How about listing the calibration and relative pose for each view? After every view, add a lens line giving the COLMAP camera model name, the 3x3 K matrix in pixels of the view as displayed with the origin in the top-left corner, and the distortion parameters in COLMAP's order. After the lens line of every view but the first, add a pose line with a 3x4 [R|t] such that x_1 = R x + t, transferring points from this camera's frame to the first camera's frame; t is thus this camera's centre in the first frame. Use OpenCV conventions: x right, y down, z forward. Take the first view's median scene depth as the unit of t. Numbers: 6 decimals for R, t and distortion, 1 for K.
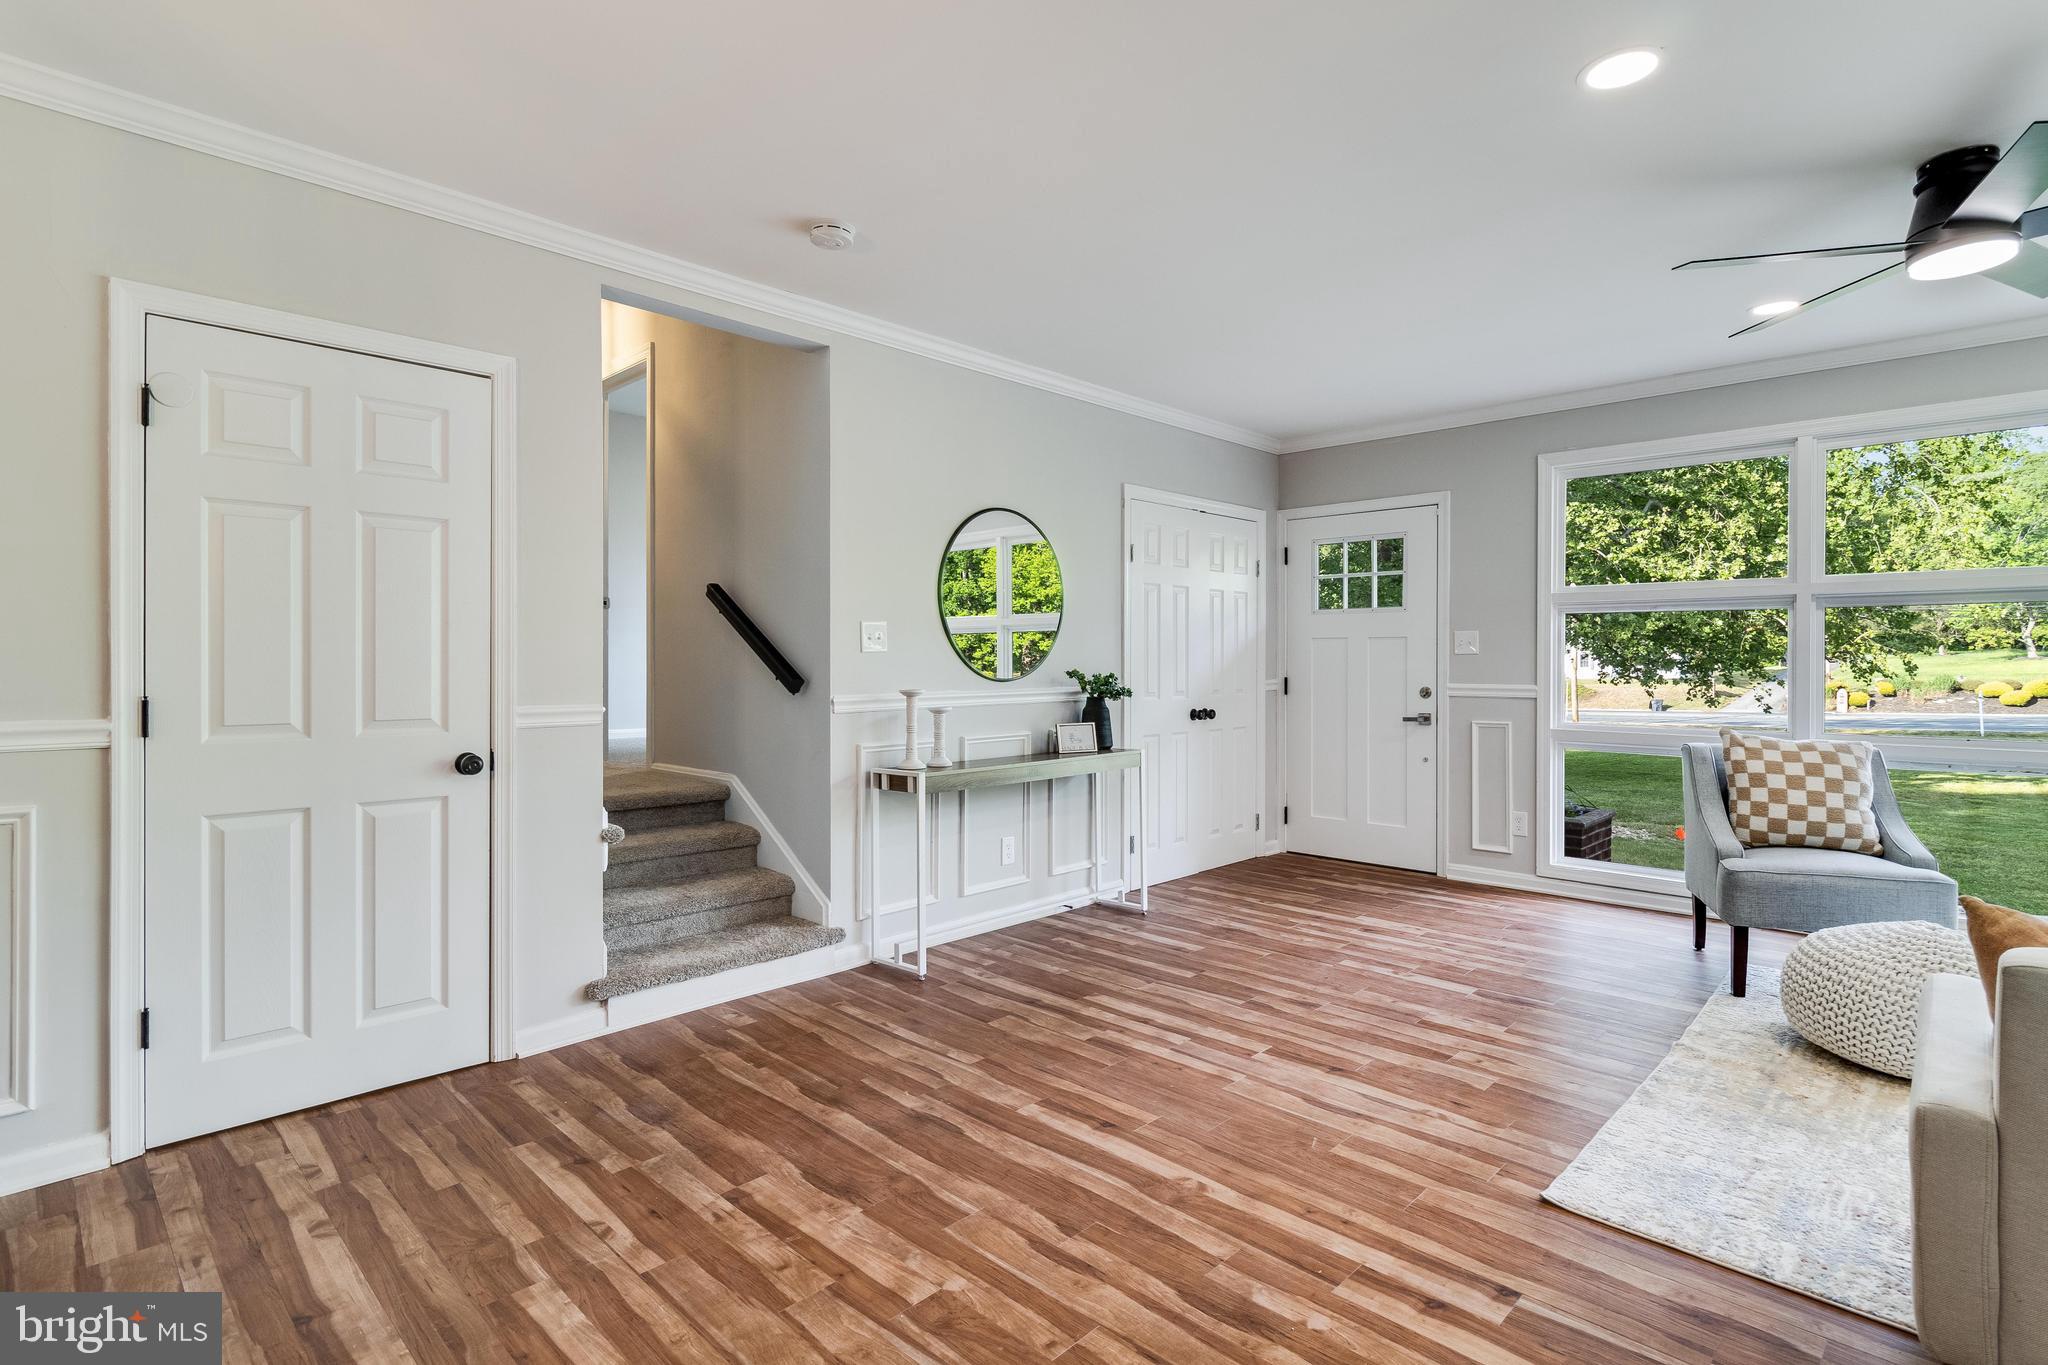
lens RADIAL K [[1005.6, 0, 1030.4], [0, 1005.6, 666.4], [0, 0, 1]] dist [-0.003392, -0.000754]
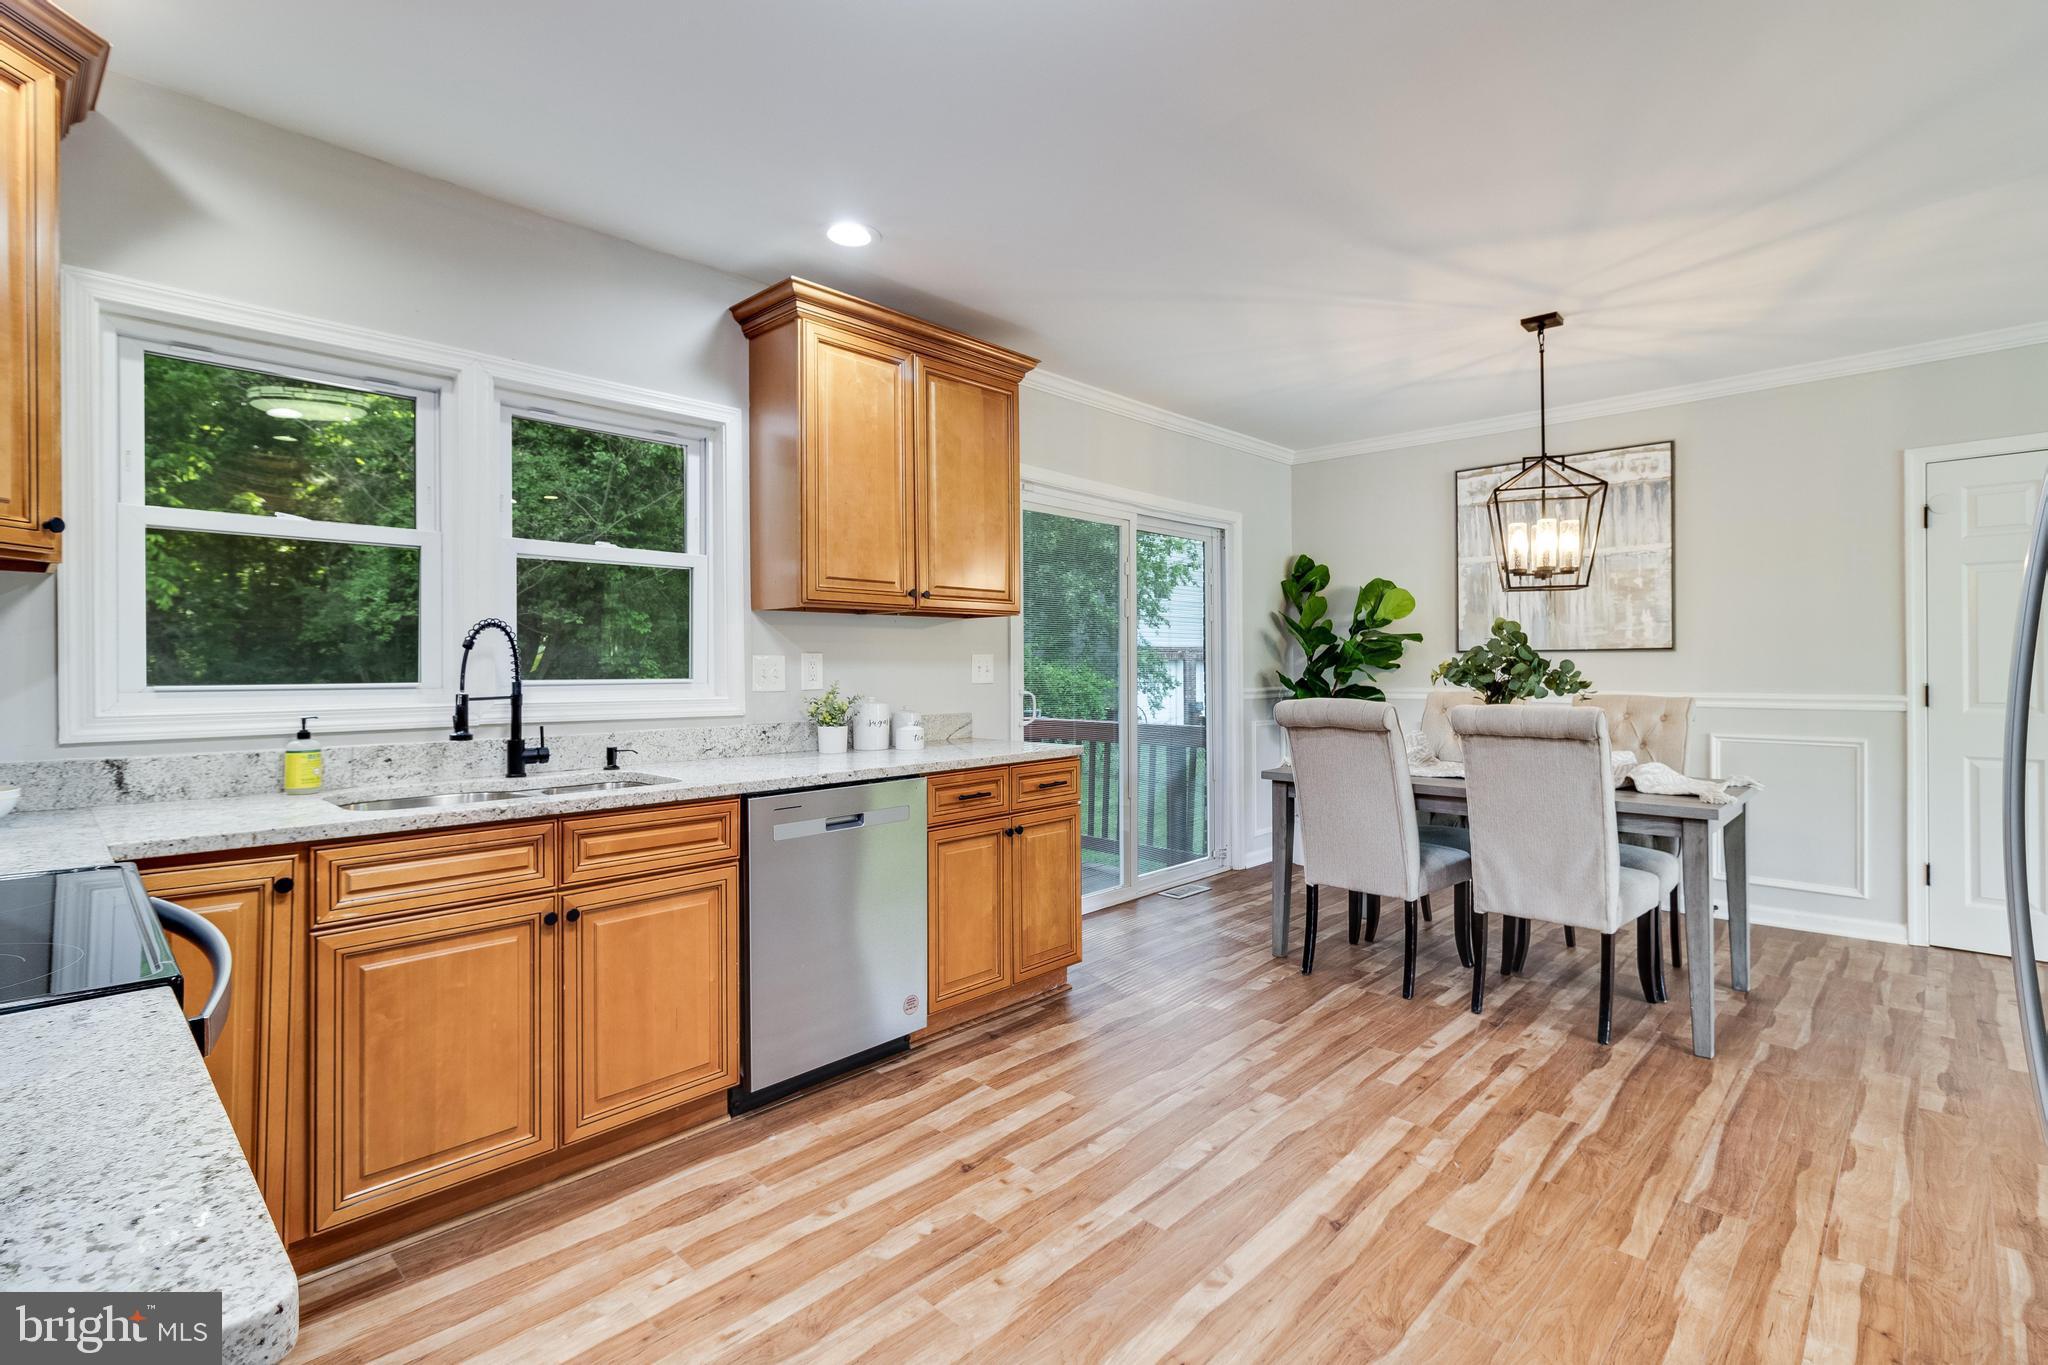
lens RADIAL K [[945.0, 0, 1031.1], [0, 945.0, 663.5], [0, 0, 1]] dist [0.003688, 0.000035]
pose [[0.003086, -0.003925, -0.999988, 0.536738], [0.002747, 0.999989, -0.003917, -0.002139], [0.999991, -0.002735, 0.003097, -0.397232]]
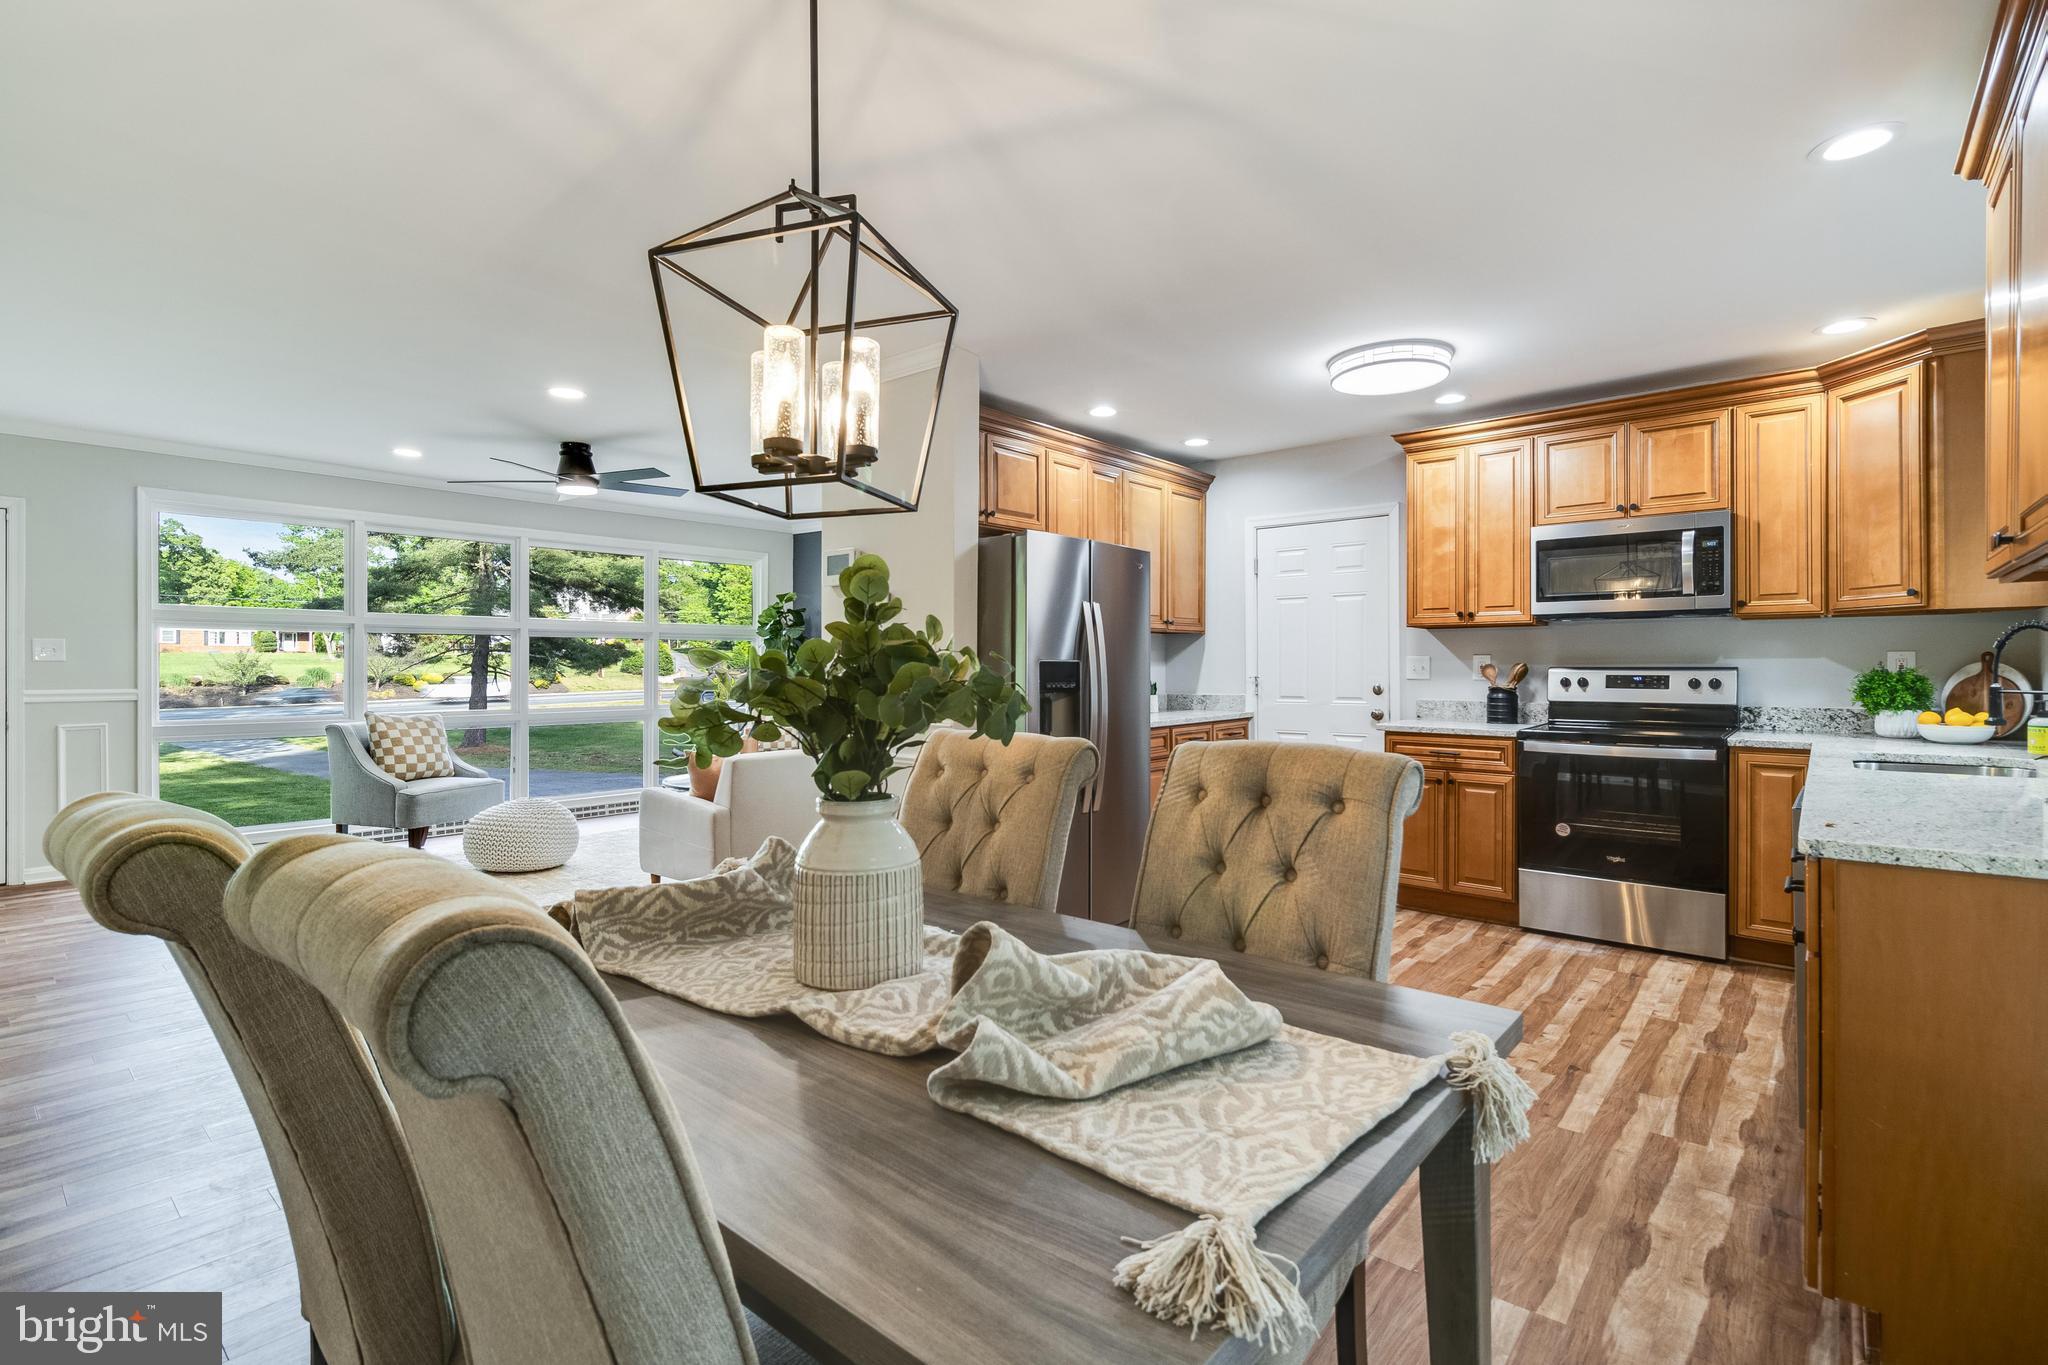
lens RADIAL K [[945.0, 0, 1031.1], [0, 945.0, 663.5], [0, 0, 1]] dist [0.003688, 0.000035]
pose [[-0.061467, 0.002056, 0.998107, -0.939195], [0.004762, 0.999987, -0.001766, -0.005258], [-0.998098, 0.004645, -0.061476, 0.085986]]
